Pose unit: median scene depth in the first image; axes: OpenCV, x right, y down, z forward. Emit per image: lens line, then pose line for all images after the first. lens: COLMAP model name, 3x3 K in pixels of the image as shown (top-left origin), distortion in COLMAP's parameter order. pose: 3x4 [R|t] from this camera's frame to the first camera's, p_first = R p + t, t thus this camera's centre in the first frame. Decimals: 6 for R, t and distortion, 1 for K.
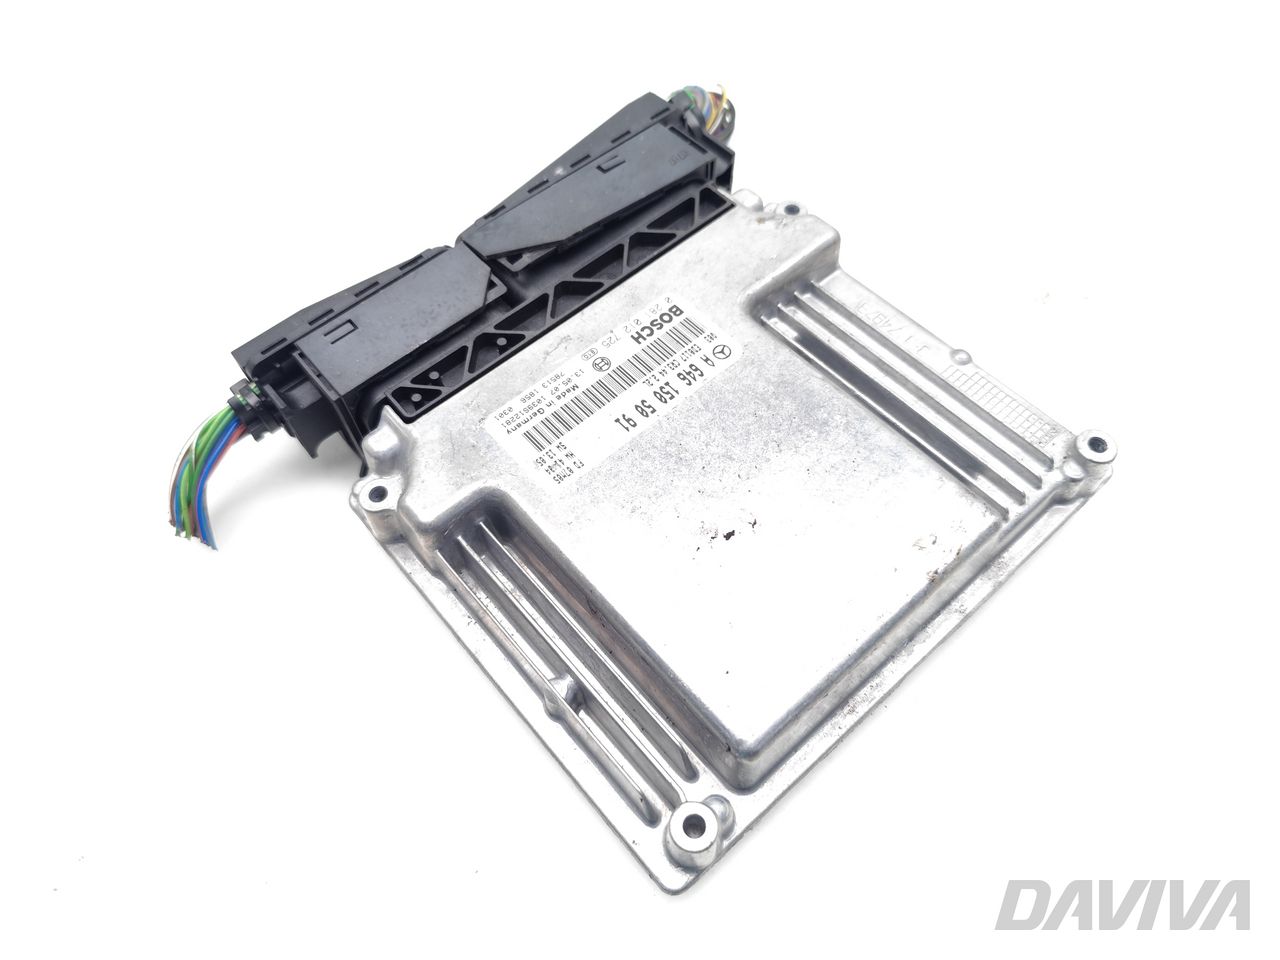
lens RADIAL K [[857.5, 0, 637.6], [0, 857.5, 504.8], [0, 0, 1]] dist [0.064656, -0.001343]
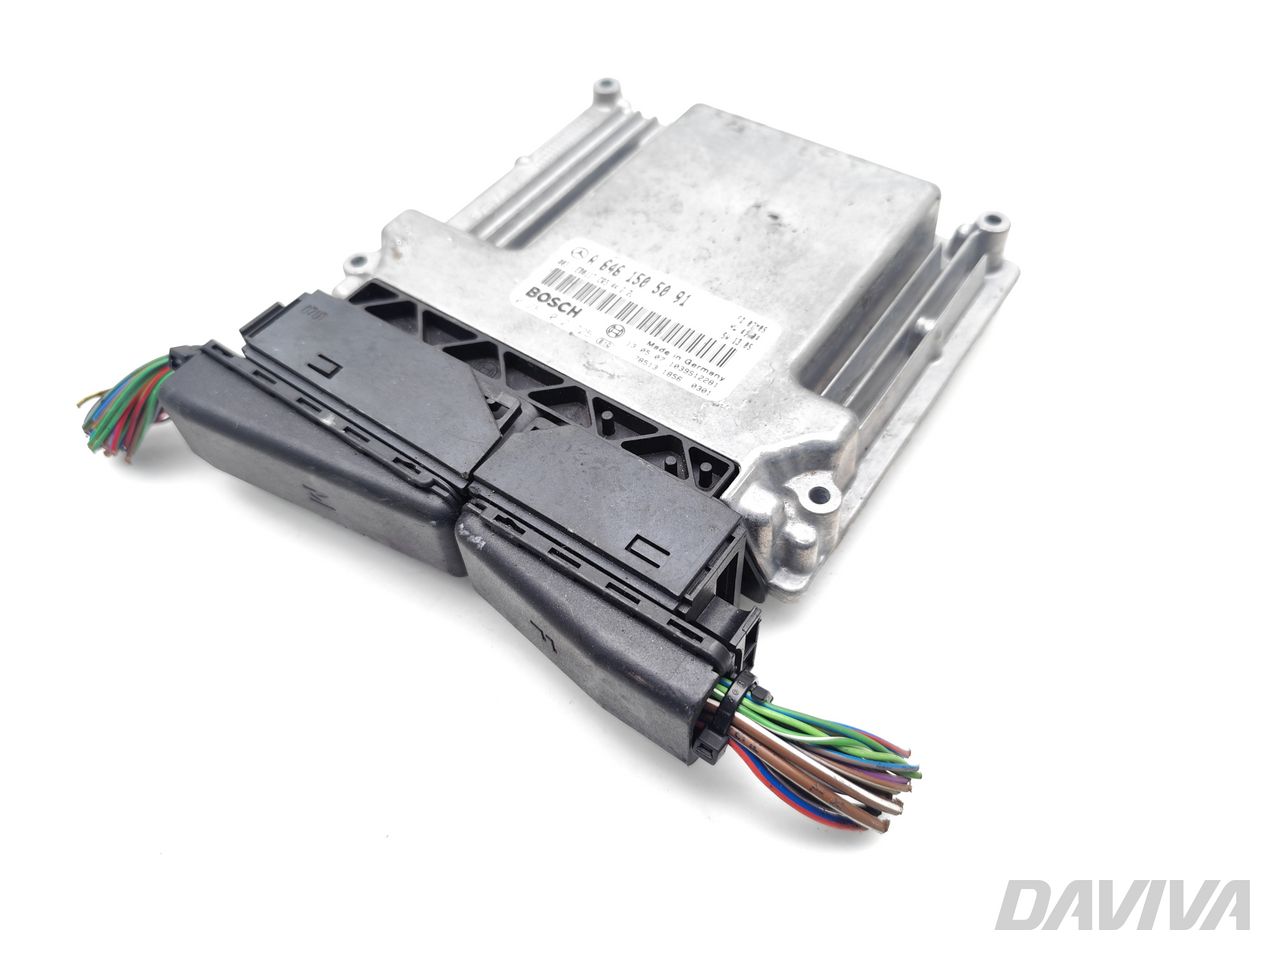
lens RADIAL K [[901.5, 0, 640.0], [0, 901.5, 480.0], [0, 0, 1]] dist [0.060697, -0.001299]
pose [[-0.230360, -0.754464, 0.614587, -0.797009], [0.870207, 0.122946, 0.477100, -0.604089], [-0.435516, 0.644723, 0.628218, 0.468474]]
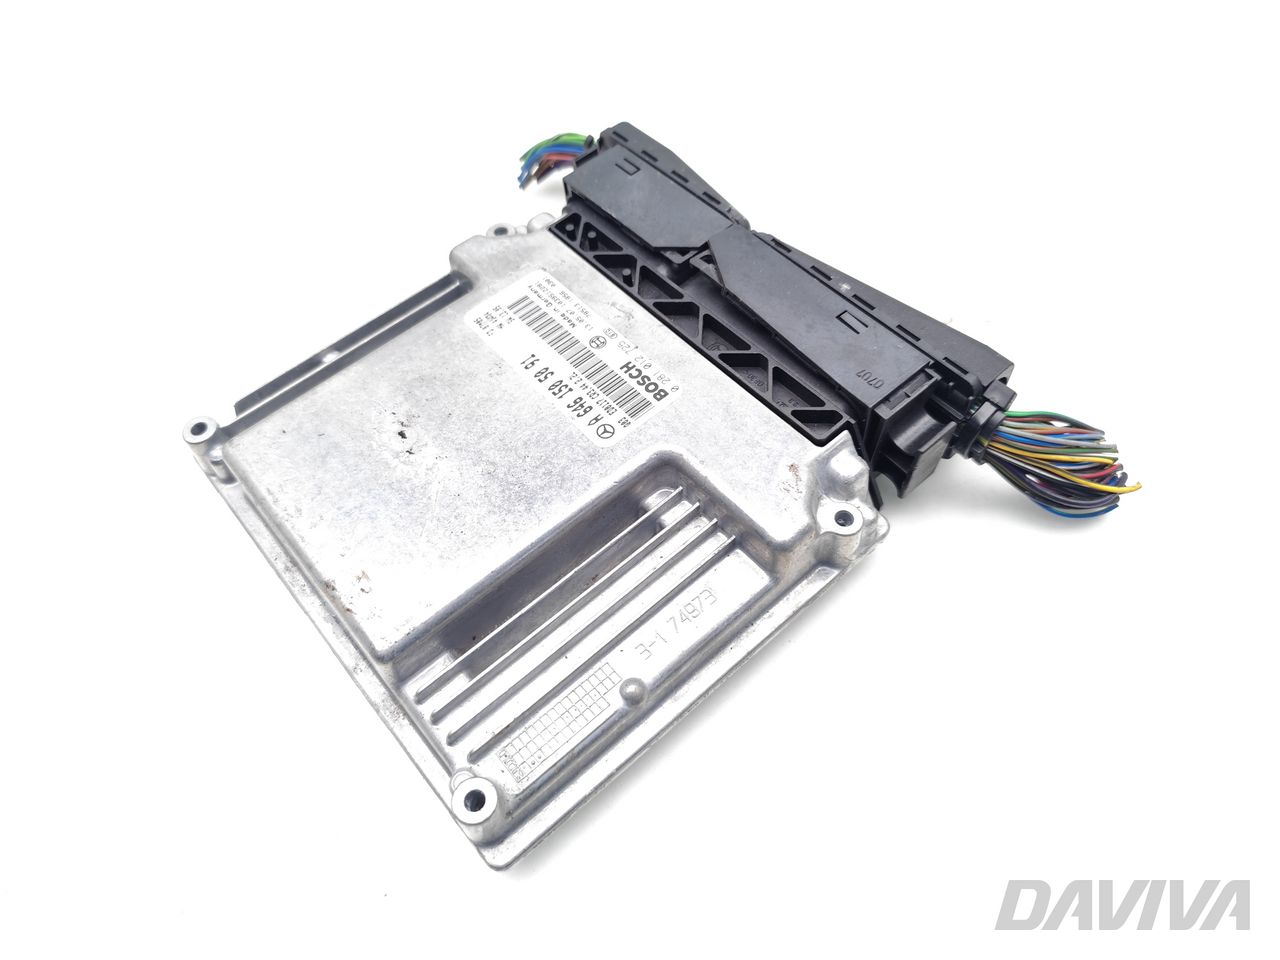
lens RADIAL K [[857.5, 0, 637.6], [0, 857.5, 504.8], [0, 0, 1]] dist [0.064656, -0.001343]
pose [[-0.001261, 0.870846, -0.491554, 0.675218], [-0.835555, 0.269145, 0.478967, -0.675329], [0.549406, 0.411324, 0.727300, 0.326731]]
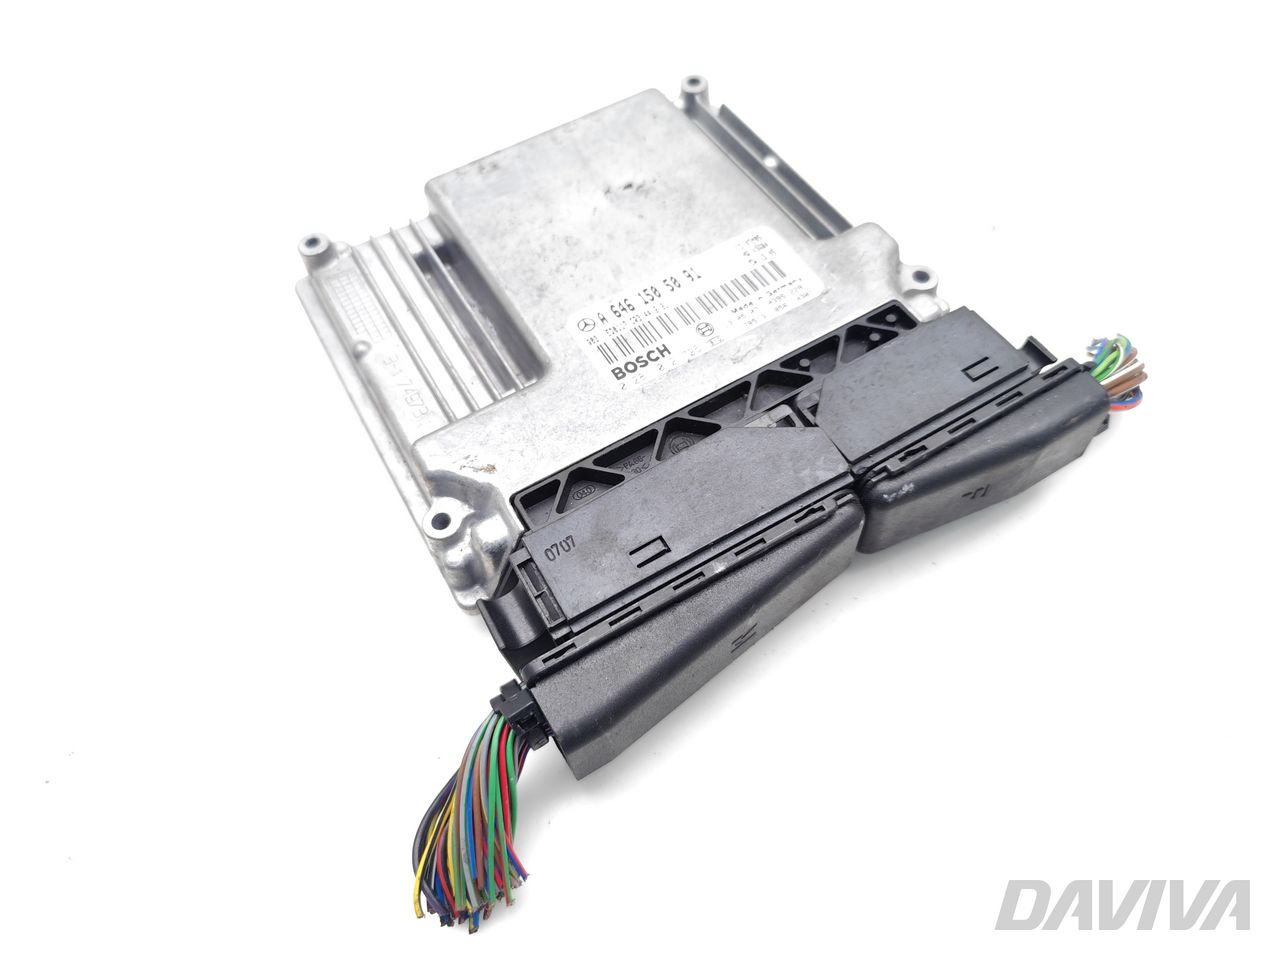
lens RADIAL K [[857.5, 0, 637.6], [0, 857.5, 504.8], [0, 0, 1]] dist [0.064656, -0.001343]
pose [[-0.978614, -0.115901, 0.169945, -0.161334], [0.205125, -0.487854, 0.848483, -1.147850], [-0.015432, 0.865197, 0.501195, 0.679012]]
